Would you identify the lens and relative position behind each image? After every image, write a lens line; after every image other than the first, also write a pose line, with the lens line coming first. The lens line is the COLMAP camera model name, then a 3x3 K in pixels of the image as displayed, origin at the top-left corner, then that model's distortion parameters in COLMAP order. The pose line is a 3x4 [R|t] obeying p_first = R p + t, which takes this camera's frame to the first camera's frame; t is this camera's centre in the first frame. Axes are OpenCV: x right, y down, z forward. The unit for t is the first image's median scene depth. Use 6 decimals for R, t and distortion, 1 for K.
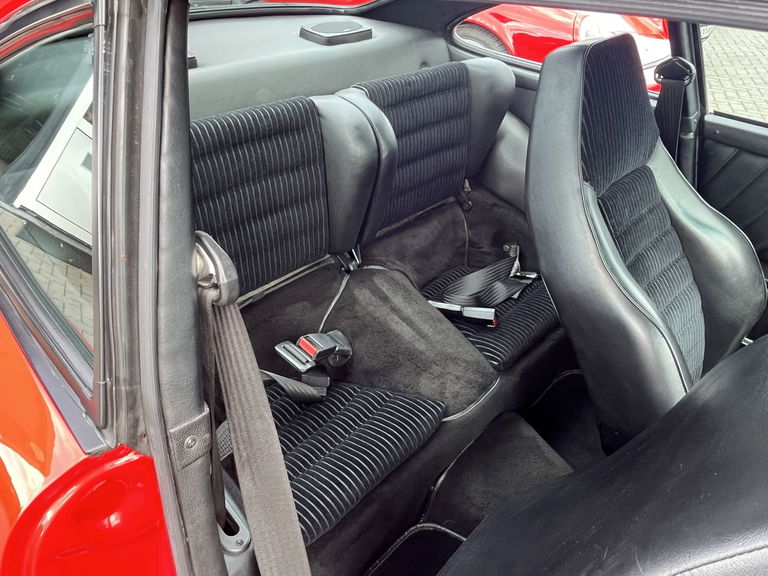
lens RADIAL K [[569.3, 0, 381.9], [0, 569.3, 289.2], [0, 0, 1]] dist [-0.000549, -0.001197]
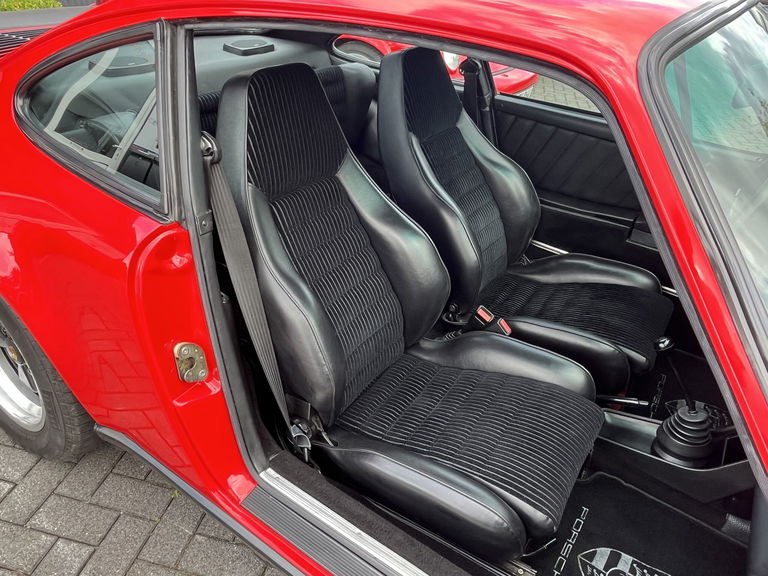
lens RADIAL K [[569.3, 0, 381.9], [0, 569.3, 289.2], [0, 0, 1]] dist [-0.000549, -0.001197]
pose [[0.987822, -0.074197, 0.136754, 0.010748], [0.077879, 0.996725, -0.021766, 0.238354], [-0.134691, 0.032151, 0.990366, -0.495744]]
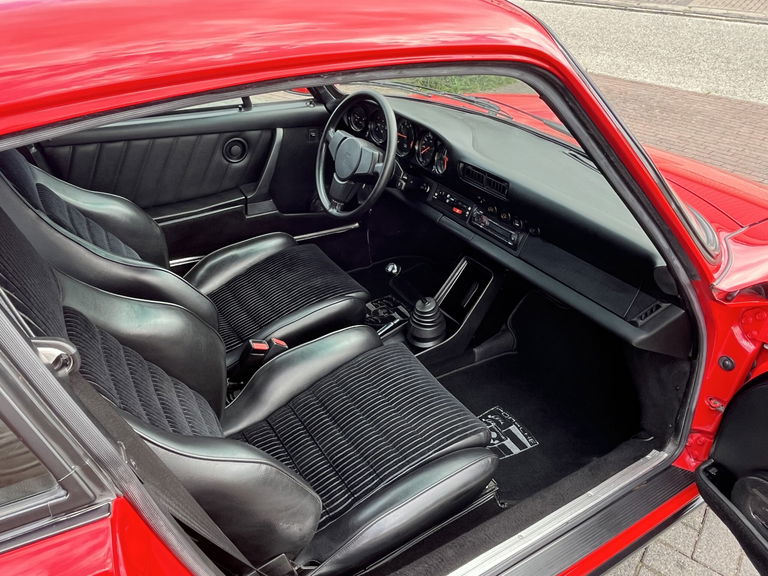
lens RADIAL K [[563.0, 0, 384.9], [0, 563.0, 266.3], [0, 0, 1]] dist [-0.003064, -0.001227]
pose [[0.262969, -0.511276, 0.818196, -0.378490], [0.521035, 0.789003, 0.325572, -0.078288], [-0.812016, 0.340693, 0.473875, -0.083592]]
